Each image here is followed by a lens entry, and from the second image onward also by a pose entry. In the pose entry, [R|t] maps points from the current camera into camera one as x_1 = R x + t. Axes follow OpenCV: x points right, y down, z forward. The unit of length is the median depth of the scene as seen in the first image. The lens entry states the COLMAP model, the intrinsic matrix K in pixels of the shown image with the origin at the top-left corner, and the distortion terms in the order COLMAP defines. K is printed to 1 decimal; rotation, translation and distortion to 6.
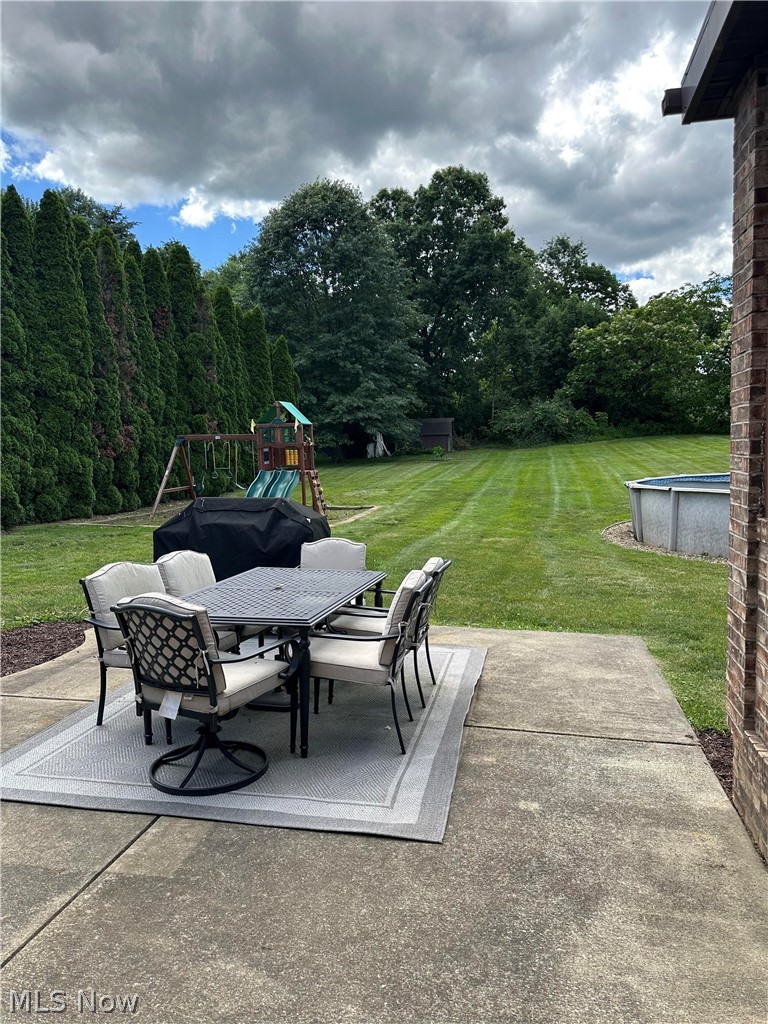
lens RADIAL K [[710.2, 0, 384.0], [0, 710.2, 512.0], [0, 0, 1]] dist [0.072069, -0.080142]
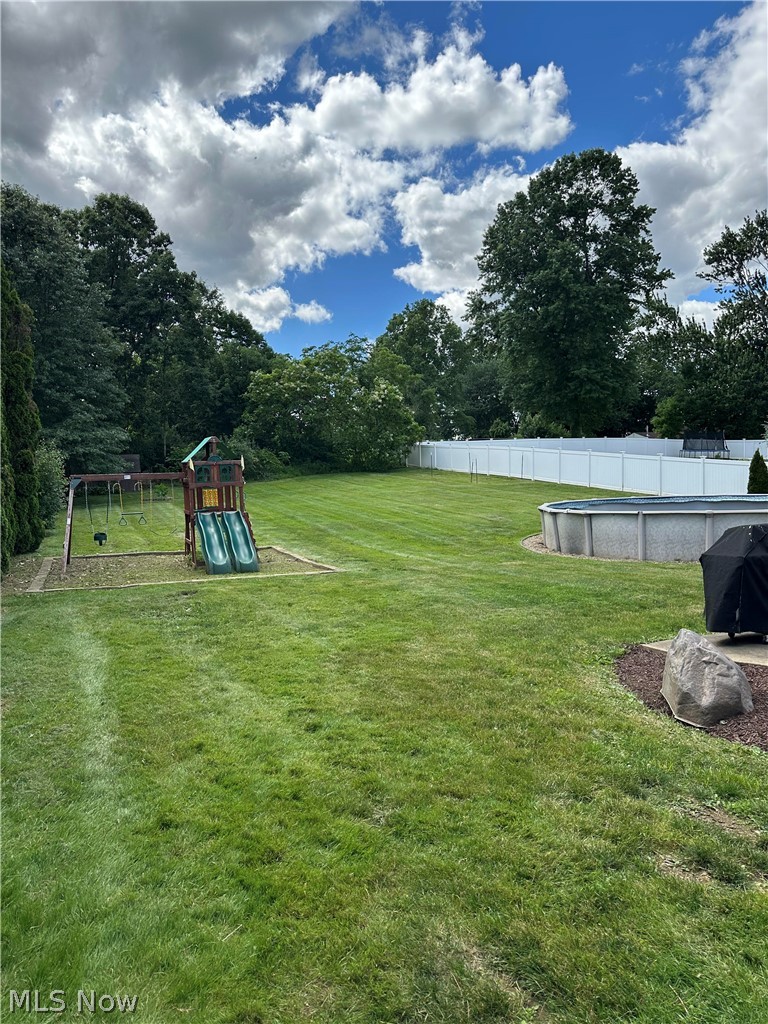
lens RADIAL K [[718.7, 0, 382.1], [0, 718.7, 505.2], [0, 0, 1]] dist [0.029552, -0.032741]
pose [[0.827539, -0.024163, 0.560888, -0.216494], [0.059186, 0.997261, -0.044361, -0.004082], [-0.558280, 0.069907, 0.826702, 0.041330]]
